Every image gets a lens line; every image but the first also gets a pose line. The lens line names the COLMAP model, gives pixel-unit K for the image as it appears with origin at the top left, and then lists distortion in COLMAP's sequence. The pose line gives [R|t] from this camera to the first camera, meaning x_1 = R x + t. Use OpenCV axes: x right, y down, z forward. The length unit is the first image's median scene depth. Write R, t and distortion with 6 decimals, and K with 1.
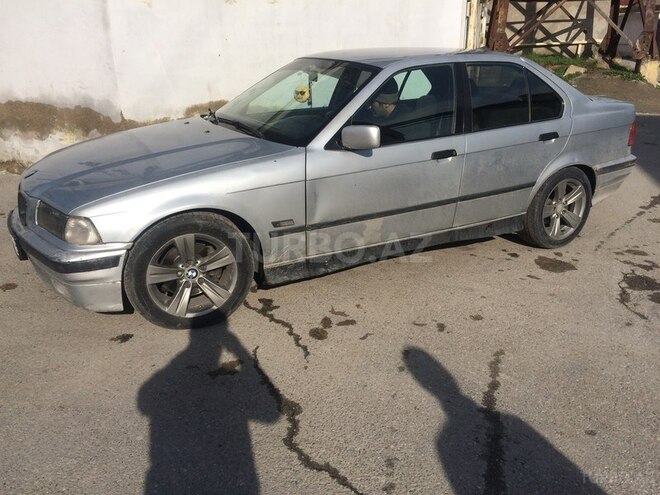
lens RADIAL K [[558.1, 0, 330.0], [0, 558.1, 247.5], [0, 0, 1]] dist [0.079344, -0.101036]
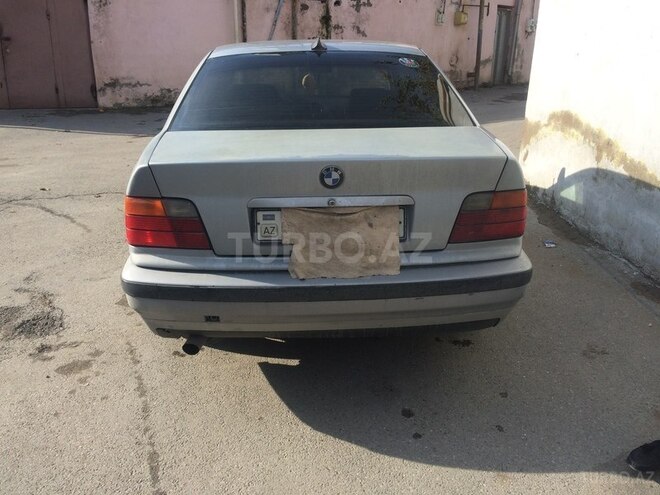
lens RADIAL K [[558.1, 0, 330.0], [0, 558.1, 247.5], [0, 0, 1]] dist [0.079344, -0.101036]
pose [[-0.440815, 0.287413, -0.850339, 0.924488], [-0.309873, 0.840378, 0.444684, -0.469154], [0.842414, 0.459520, -0.281389, 1.378278]]
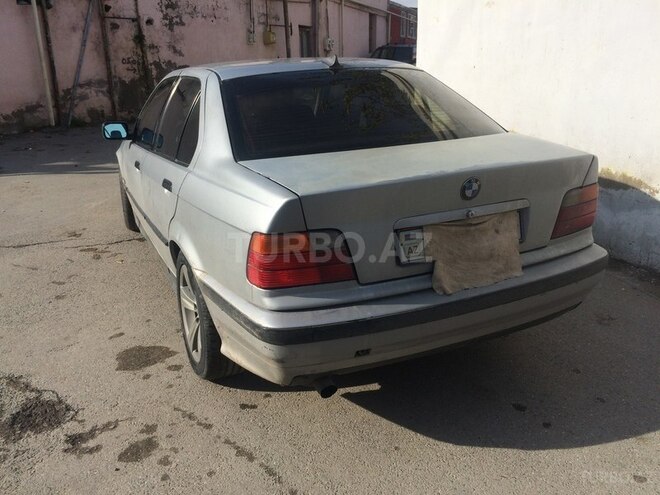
lens RADIAL K [[558.1, 0, 330.0], [0, 558.1, 247.5], [0, 0, 1]] dist [0.079344, -0.101036]
pose [[-0.079347, 0.298777, -0.951019, 0.982477], [-0.314008, 0.897967, 0.308308, -0.377070], [0.946099, 0.323091, 0.022568, 1.119322]]
